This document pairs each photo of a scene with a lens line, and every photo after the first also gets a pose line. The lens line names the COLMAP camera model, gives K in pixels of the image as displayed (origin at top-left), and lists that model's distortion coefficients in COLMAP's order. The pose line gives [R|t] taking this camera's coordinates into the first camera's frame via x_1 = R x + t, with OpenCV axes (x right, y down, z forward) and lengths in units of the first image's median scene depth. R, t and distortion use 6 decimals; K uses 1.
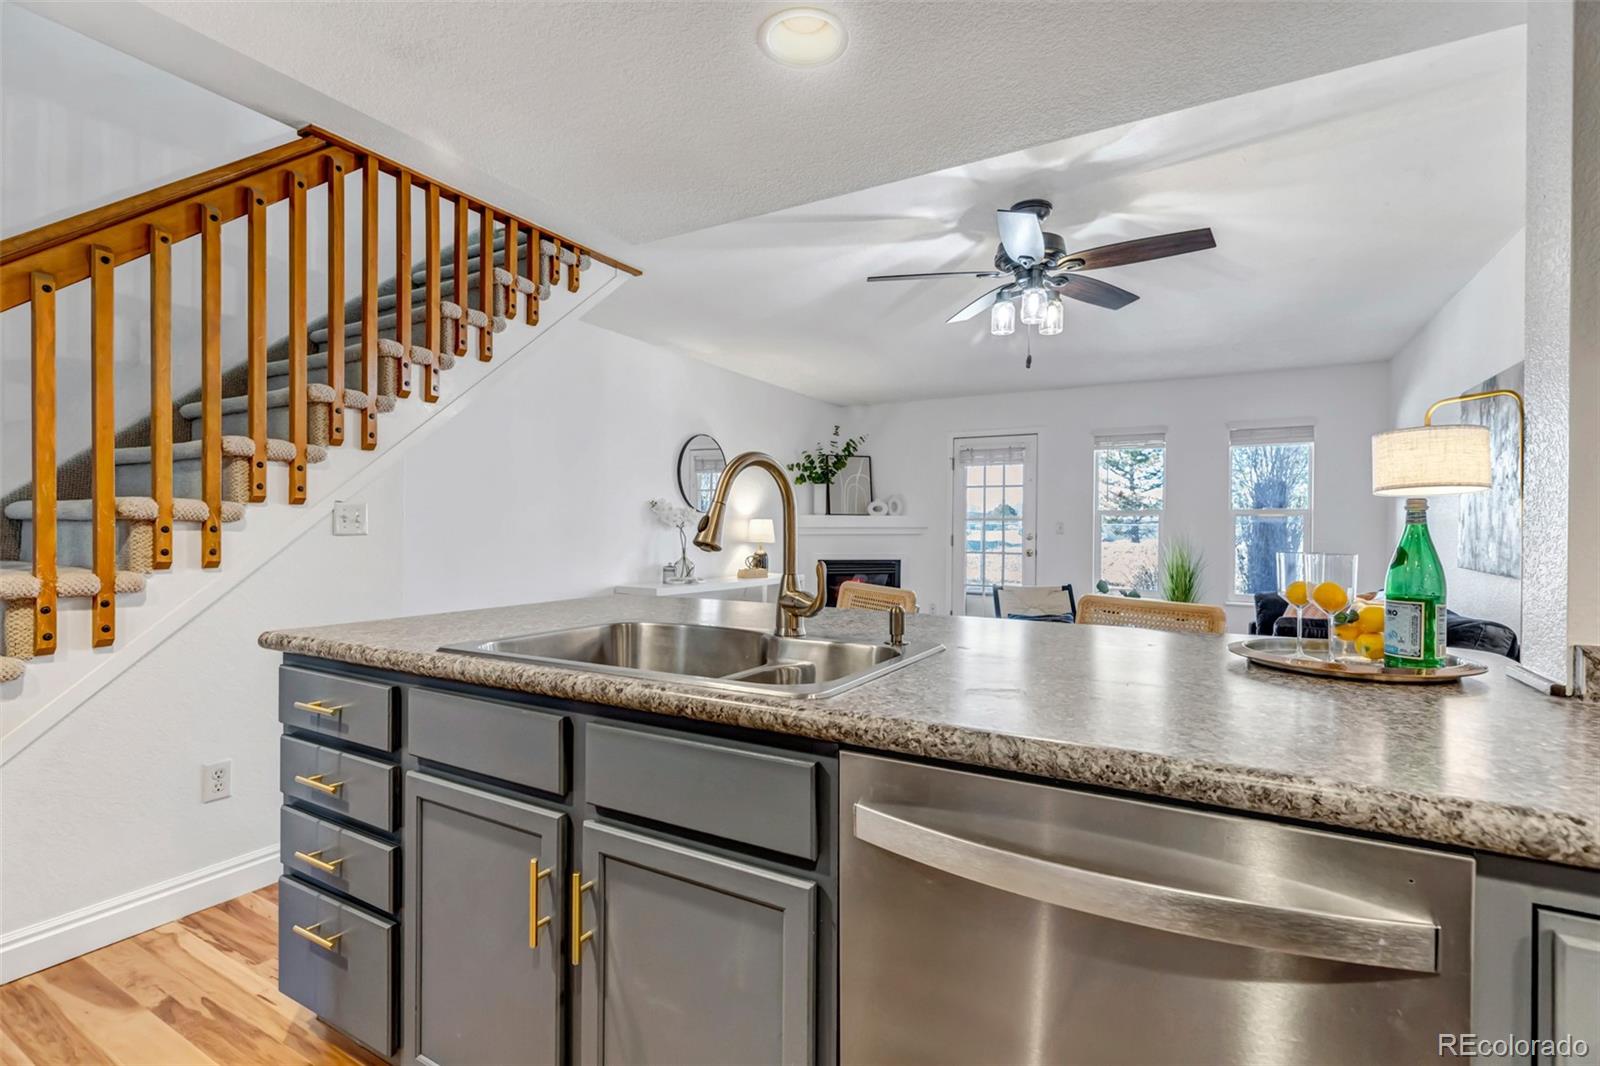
lens RADIAL K [[737.6, 0, 802.0], [0, 737.6, 531.9], [0, 0, 1]] dist [0.006541, -0.000747]
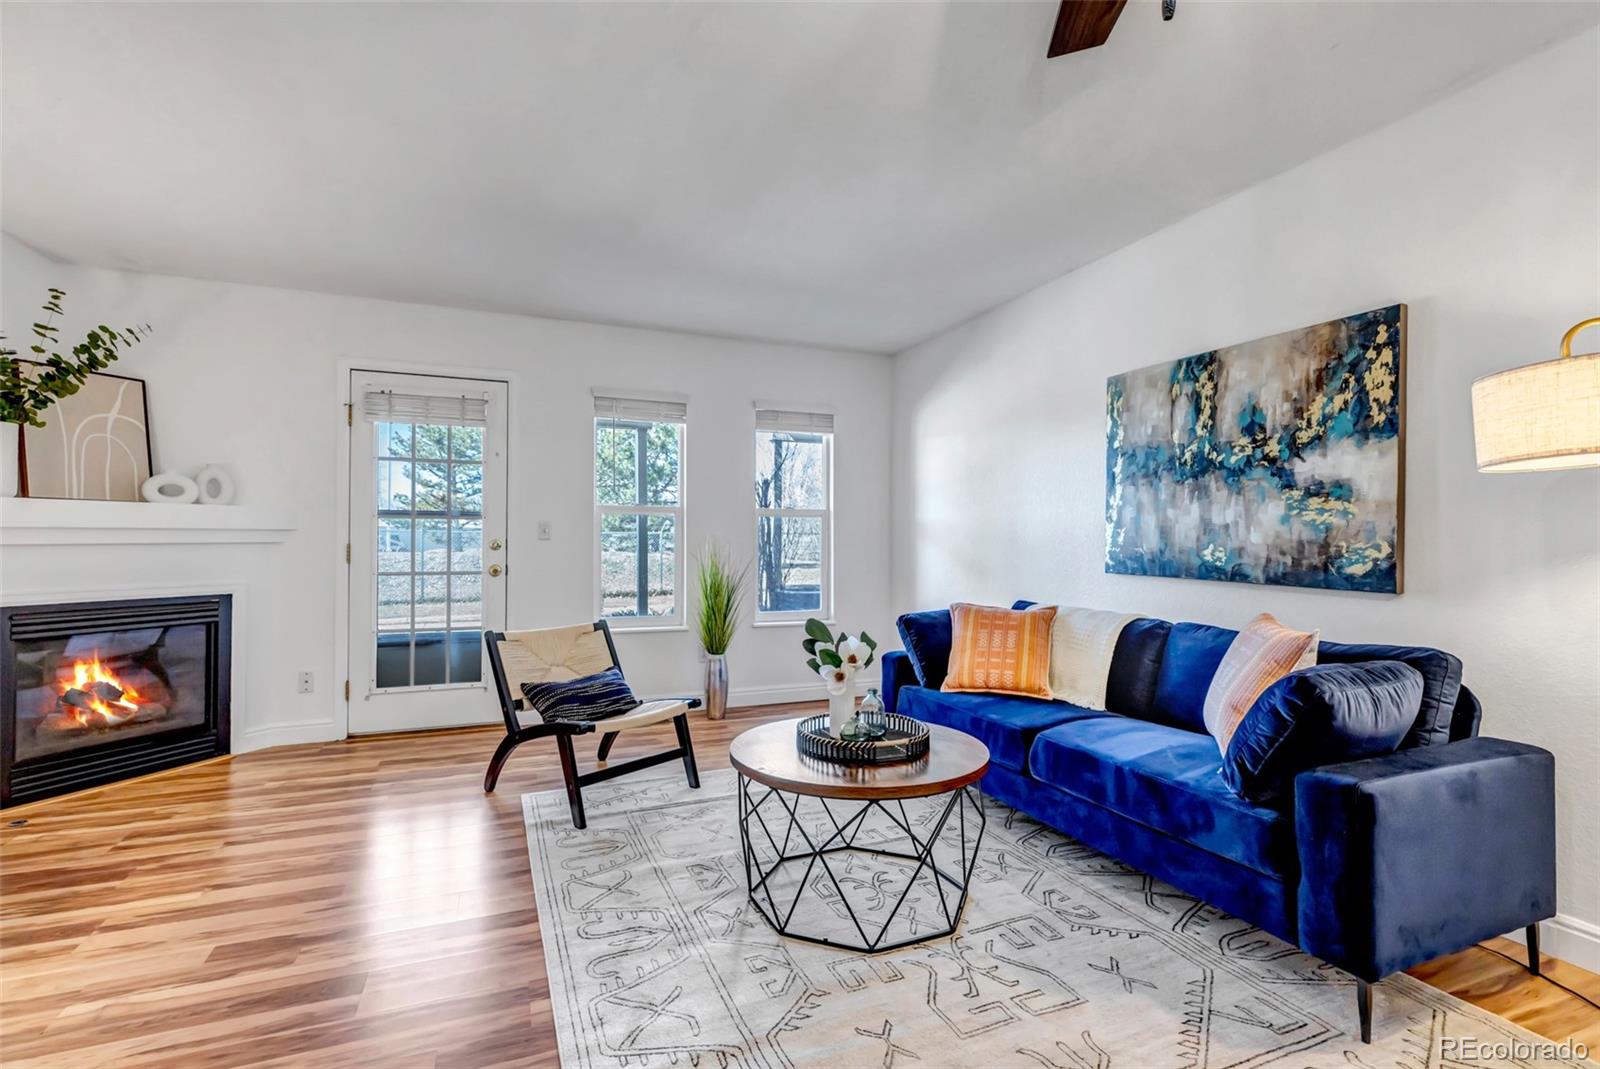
lens RADIAL K [[737.6, 0, 792.1], [0, 737.6, 535.6], [0, 0, 1]] dist [0.006541, -0.000747]
pose [[0.625341, -0.000985, 0.780351, -0.023928], [0.006577, 0.999970, -0.004009, 0.002961], [-0.780324, 0.007639, 0.625329, 0.459113]]
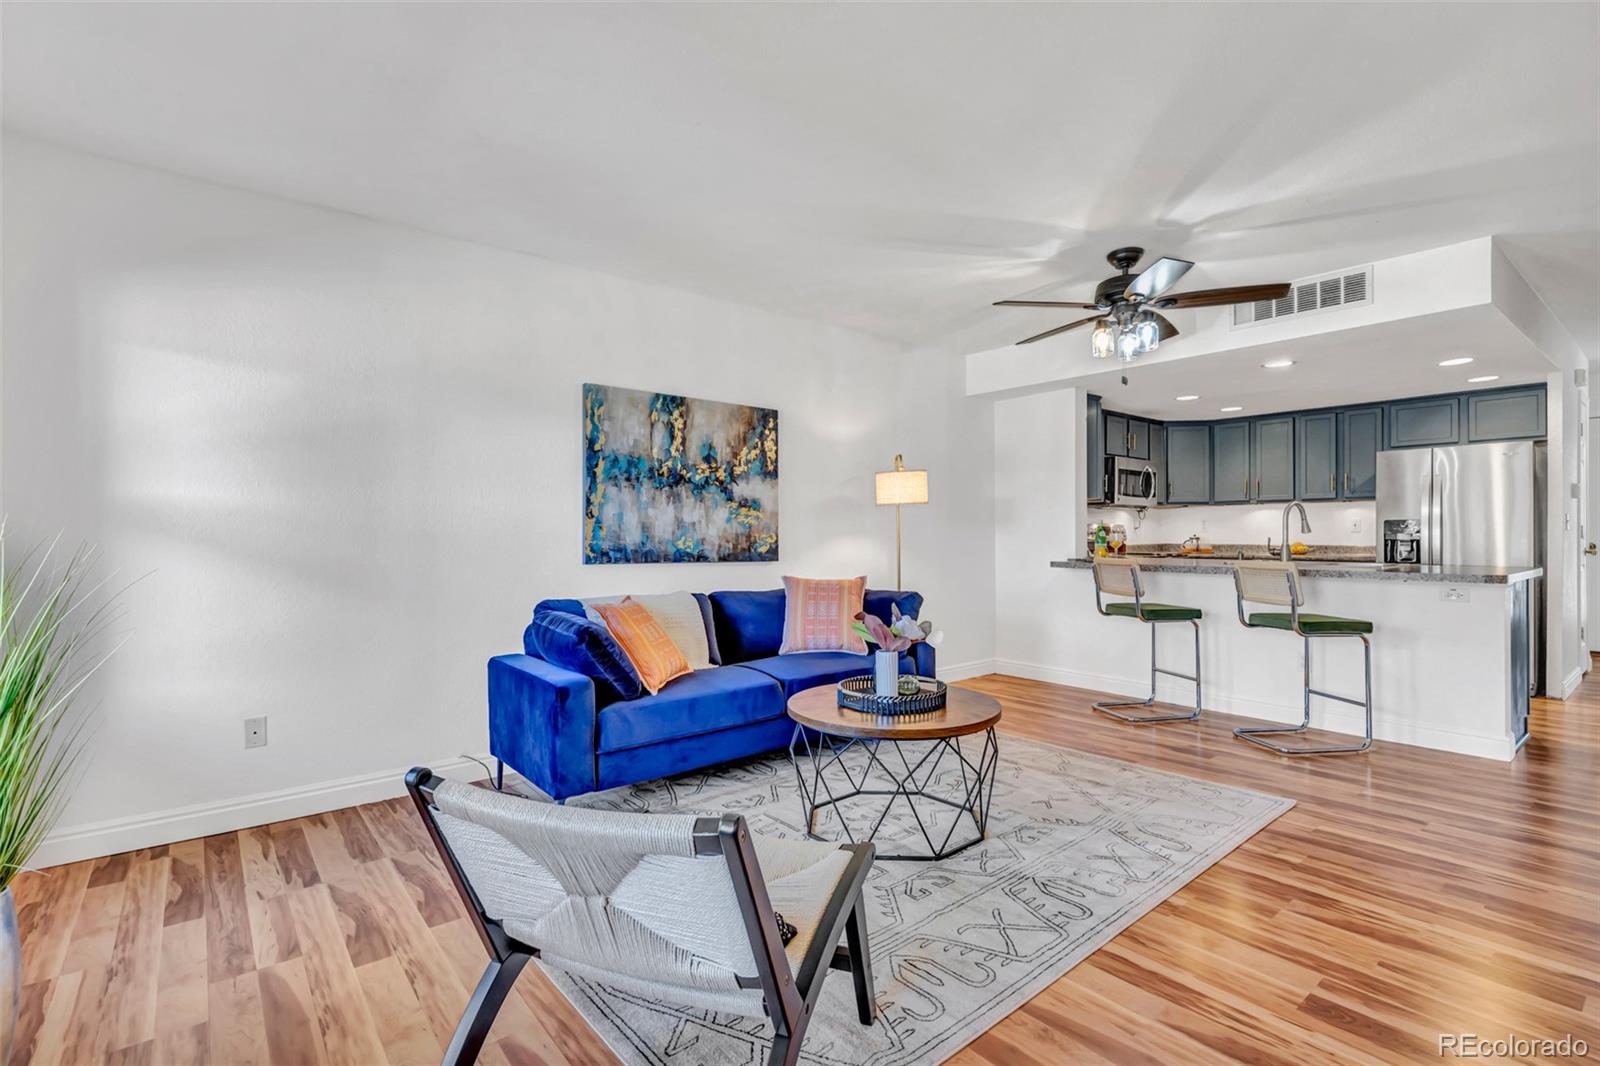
lens RADIAL K [[737.6, 0, 806.4], [0, 737.6, 531.7], [0, 0, 1]] dist [0.006541, -0.000747]
pose [[-0.933655, -0.001251, 0.358171, 0.175831], [0.000546, 0.999988, 0.004917, 0.001144], [-0.358173, 0.004786, -0.933643, 1.110384]]
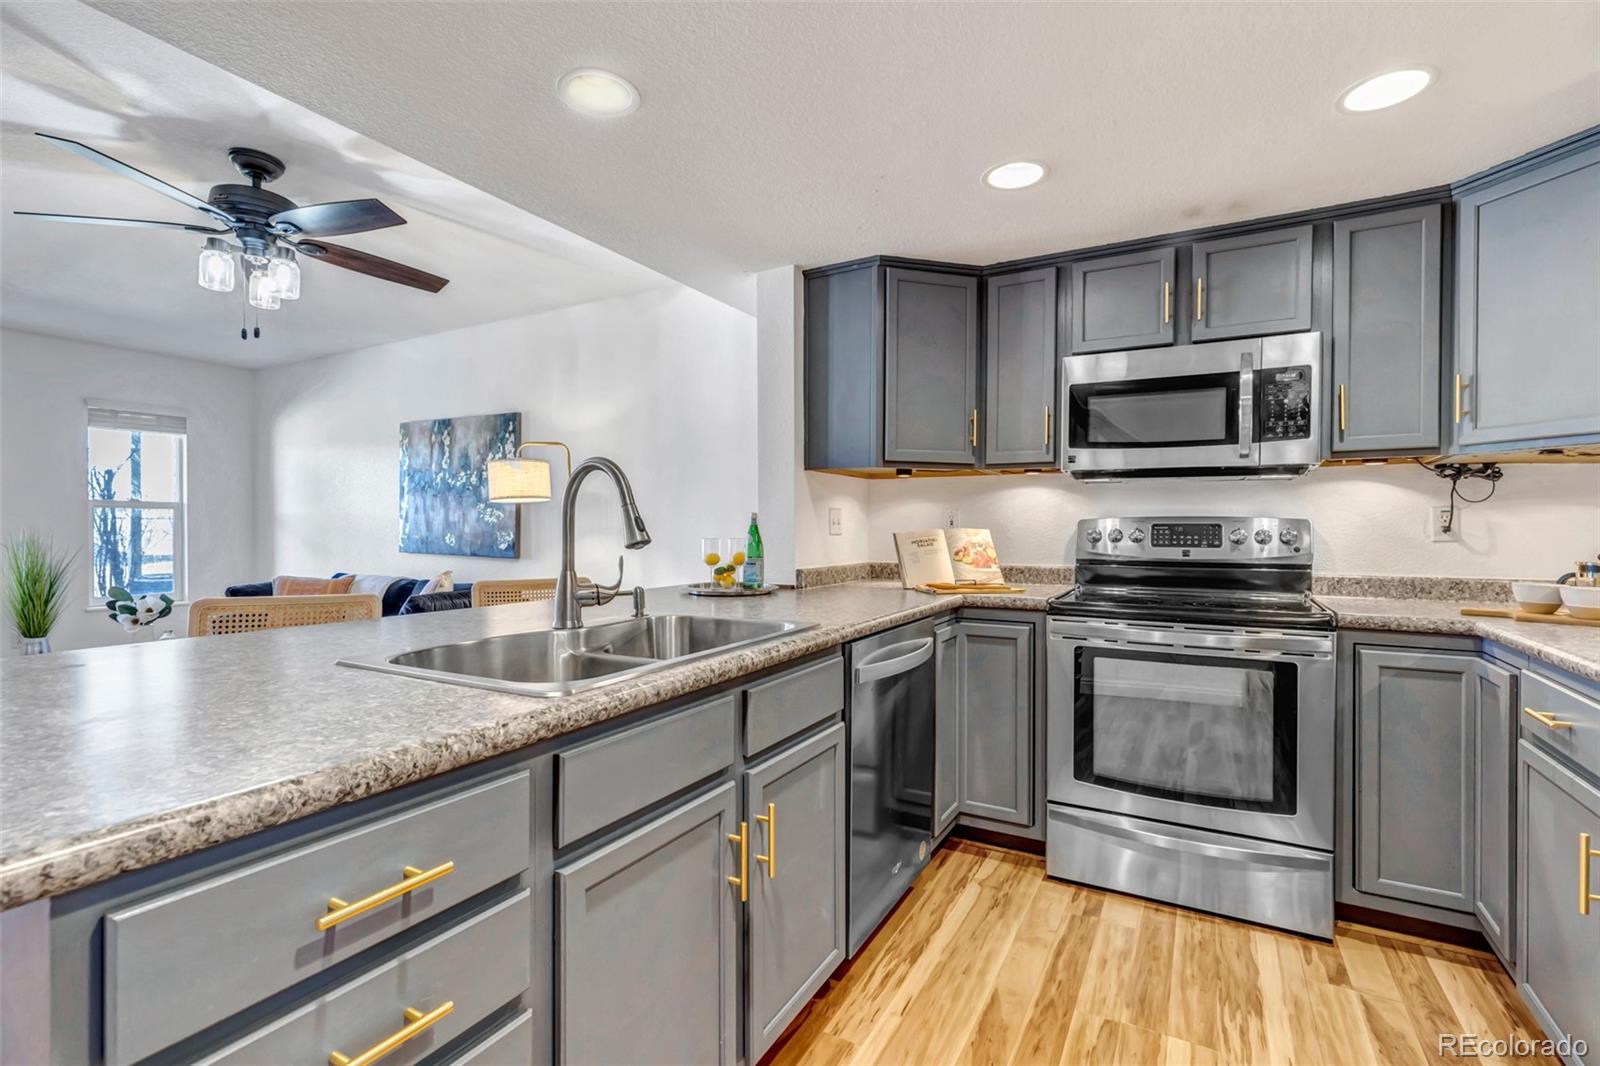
lens RADIAL K [[737.6, 0, 795.5], [0, 737.6, 534.5], [0, 0, 1]] dist [0.006541, -0.000747]
pose [[-0.001526, -0.017995, 0.999837, -0.281179], [0.002453, 0.999835, 0.017999, -0.003719], [-0.999996, 0.002480, -0.001482, 0.175648]]
